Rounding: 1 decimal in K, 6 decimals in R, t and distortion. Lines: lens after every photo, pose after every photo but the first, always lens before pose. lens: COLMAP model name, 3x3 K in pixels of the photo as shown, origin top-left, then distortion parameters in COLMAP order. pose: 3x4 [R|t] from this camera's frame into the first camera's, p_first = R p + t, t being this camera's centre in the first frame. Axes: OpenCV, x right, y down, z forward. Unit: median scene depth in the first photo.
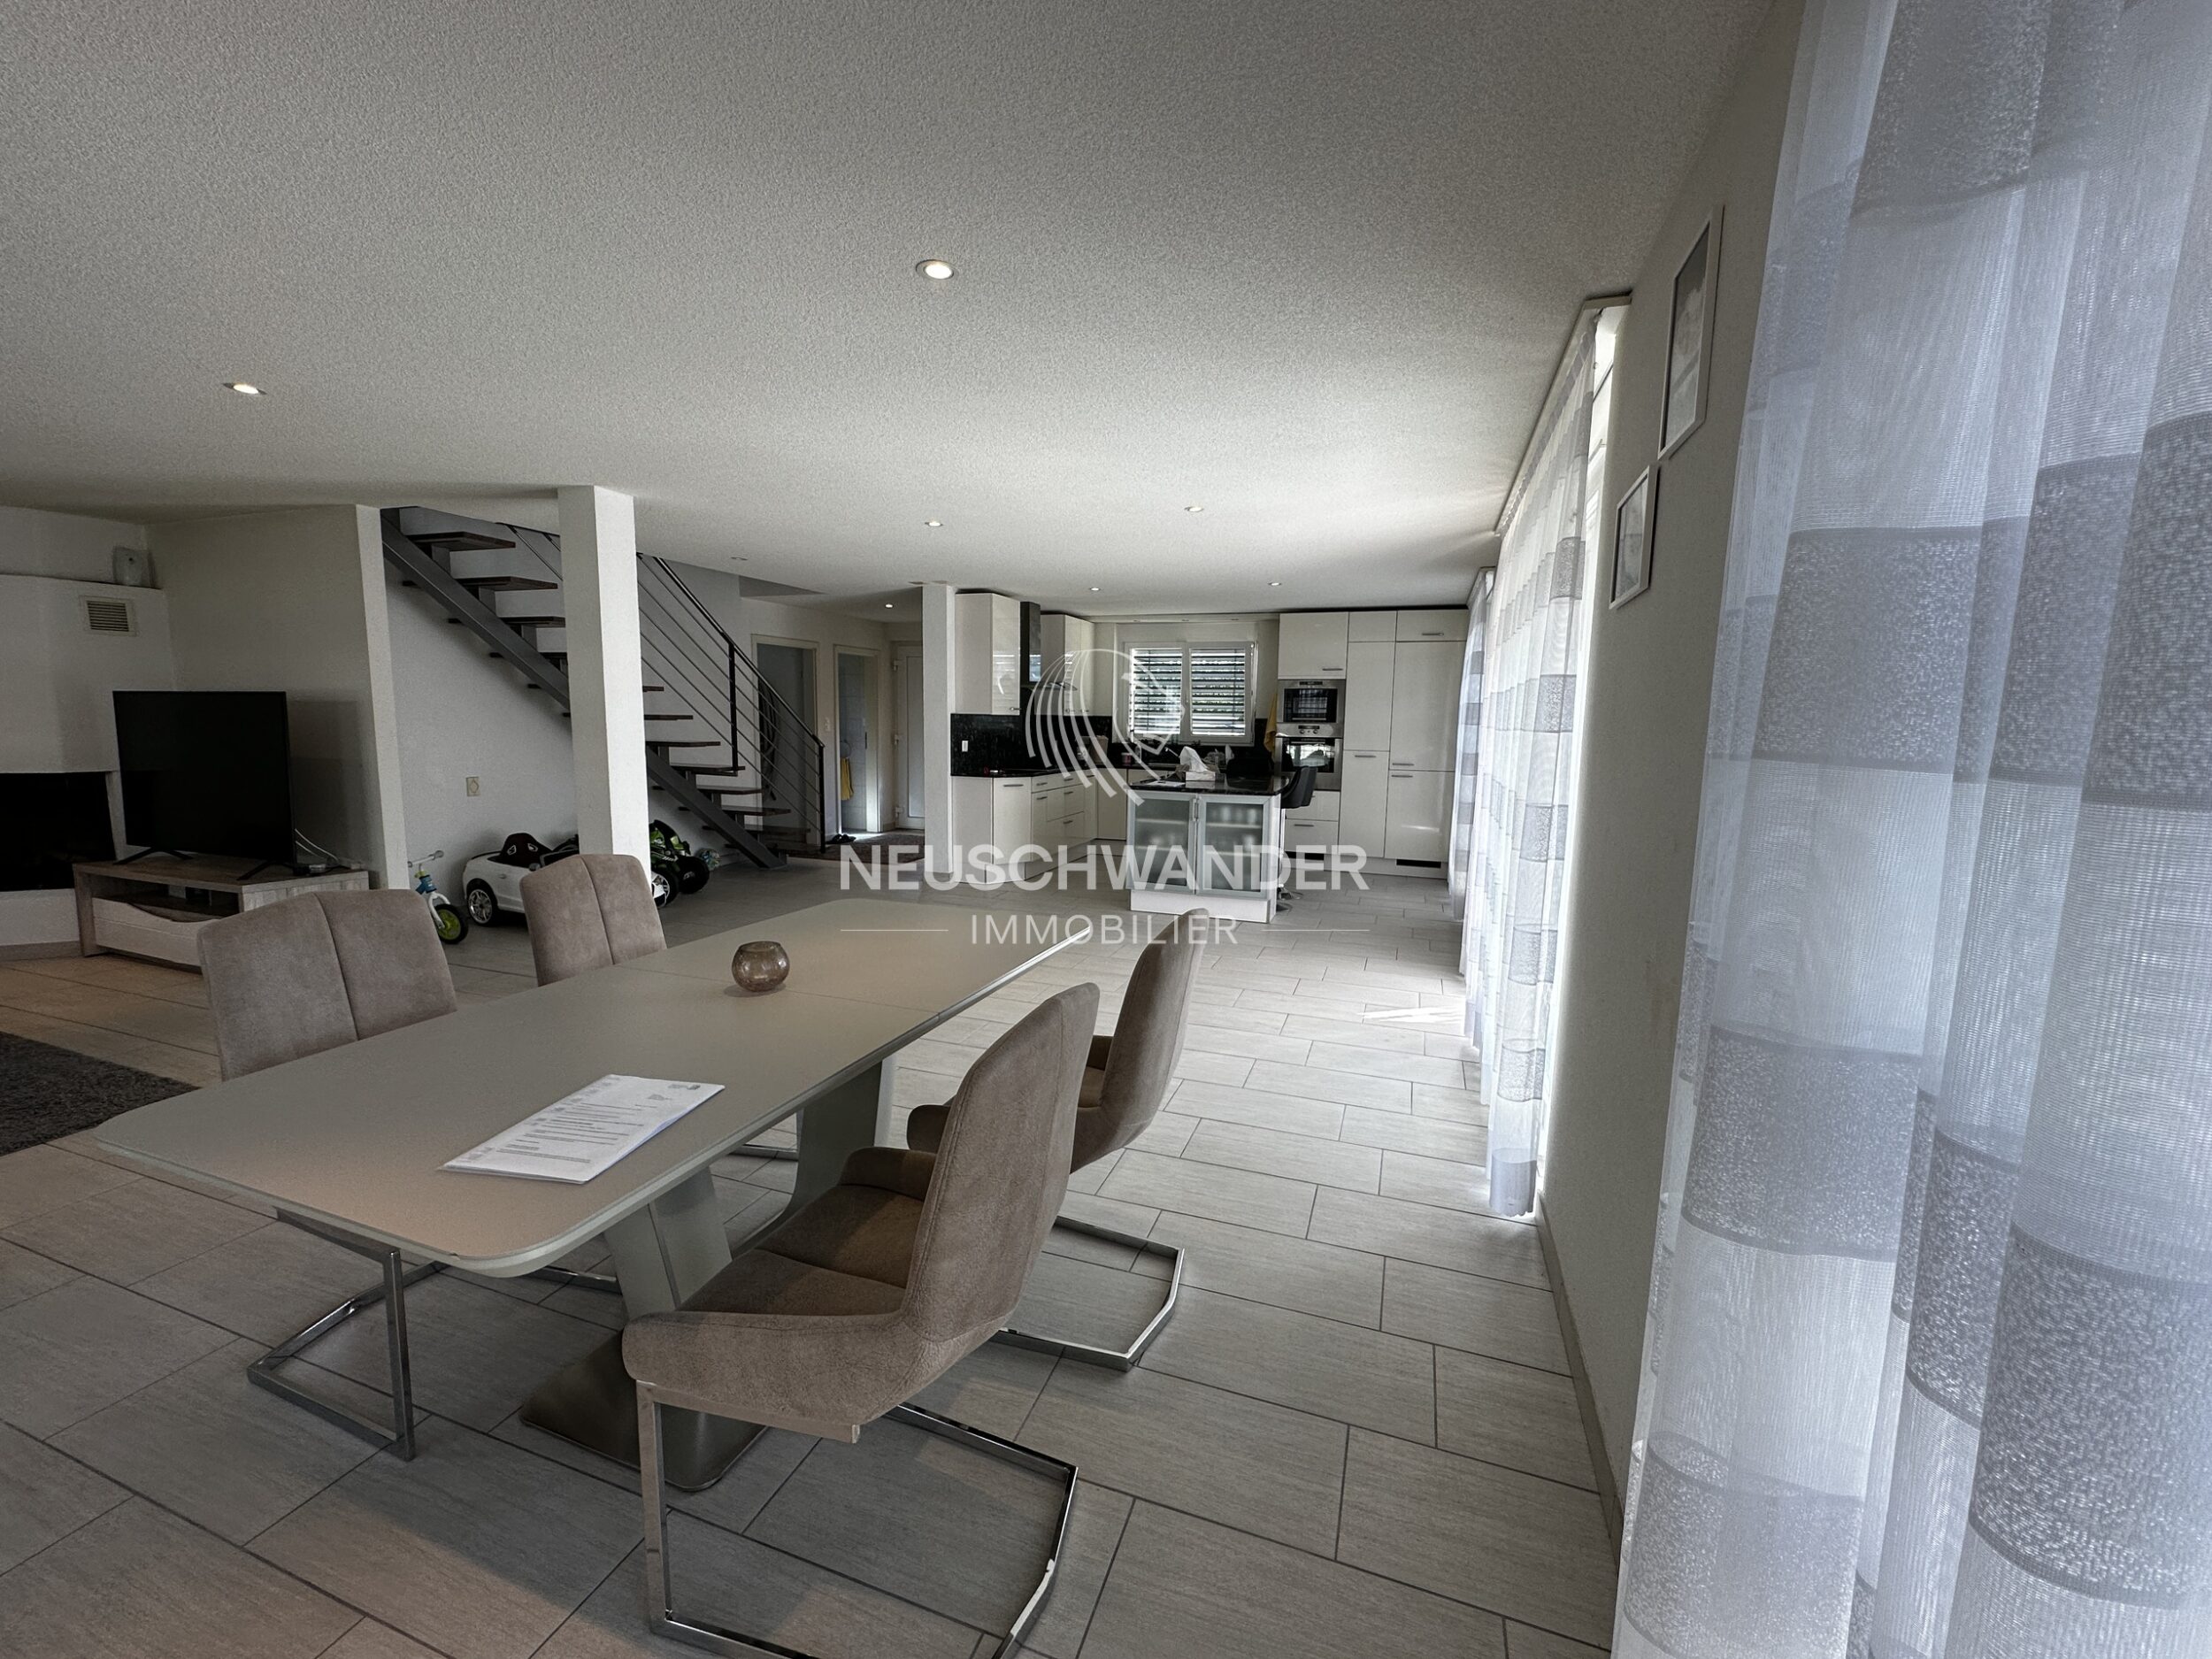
lens RADIAL K [[876.6, 0, 1100.3], [0, 876.6, 833.2], [0, 0, 1]] dist [0.003587, 0.000323]
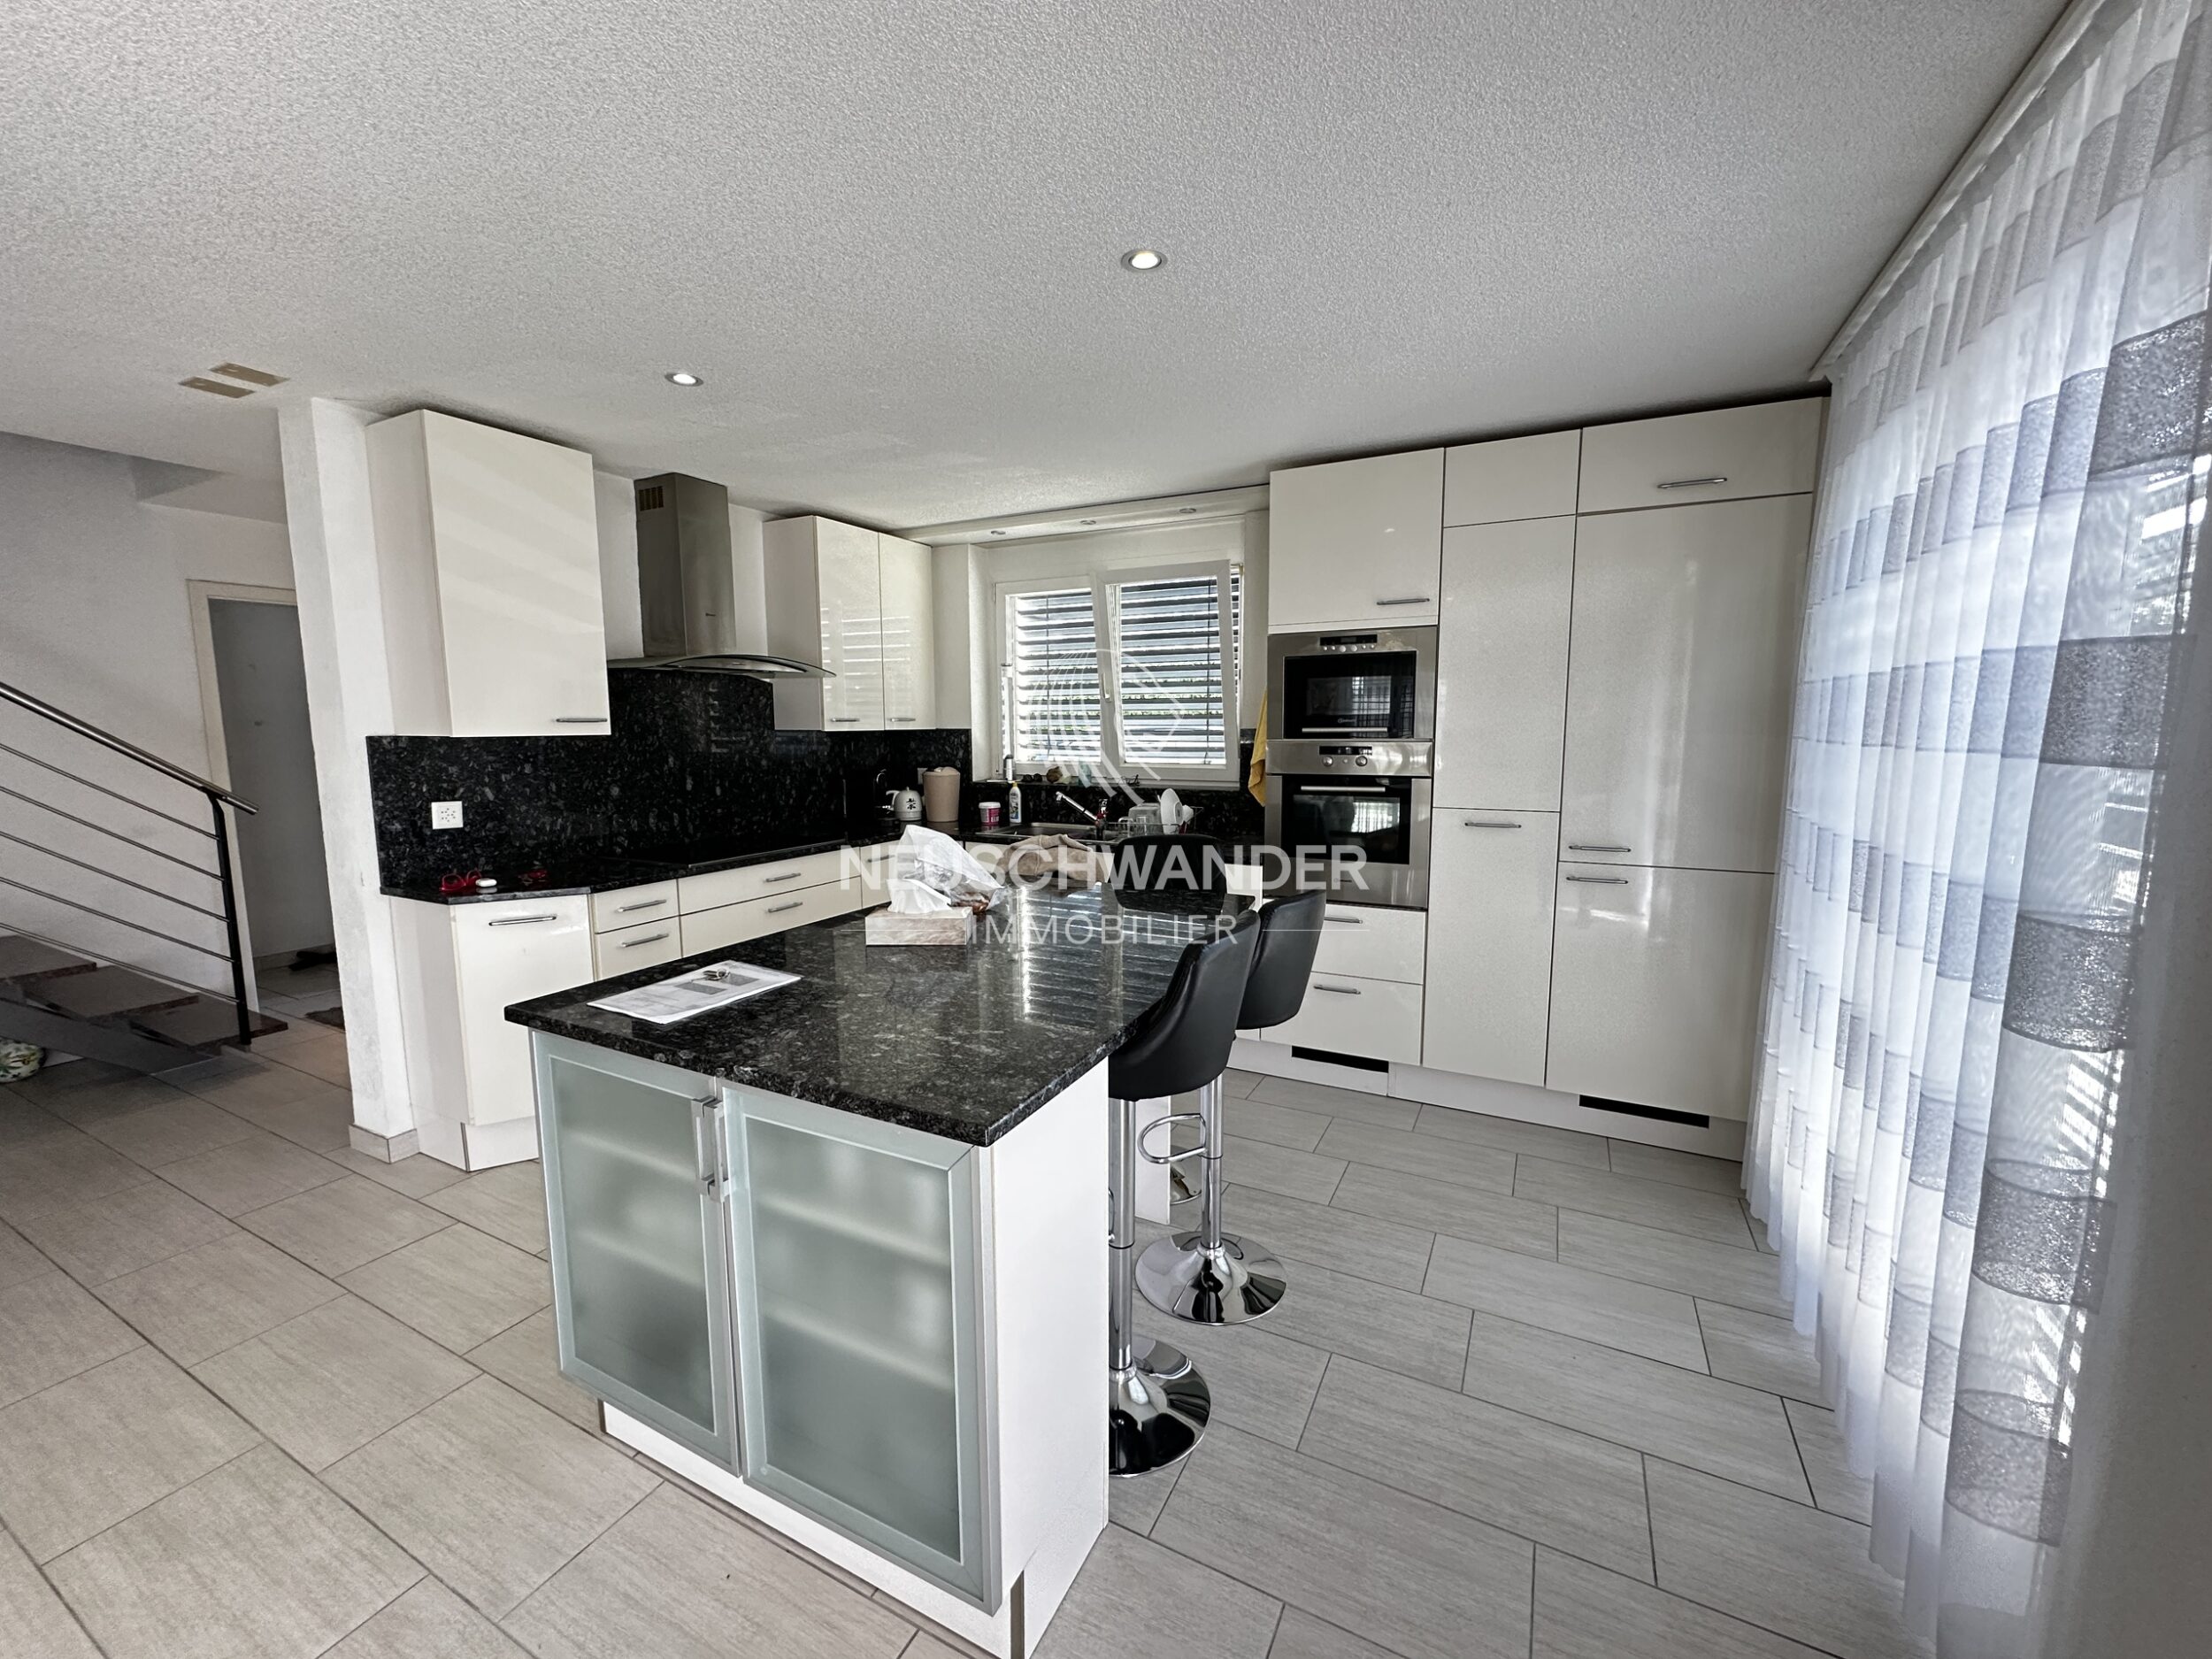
lens RADIAL K [[876.6, 0, 1096.1], [0, 876.6, 835.2], [0, 0, 1]] dist [0.003587, 0.000323]
pose [[0.990858, -0.001042, -0.134908, 0.192562], [0.000374, 0.999988, -0.004979, -0.085871], [0.134911, 0.004883, 0.990846, 0.628003]]
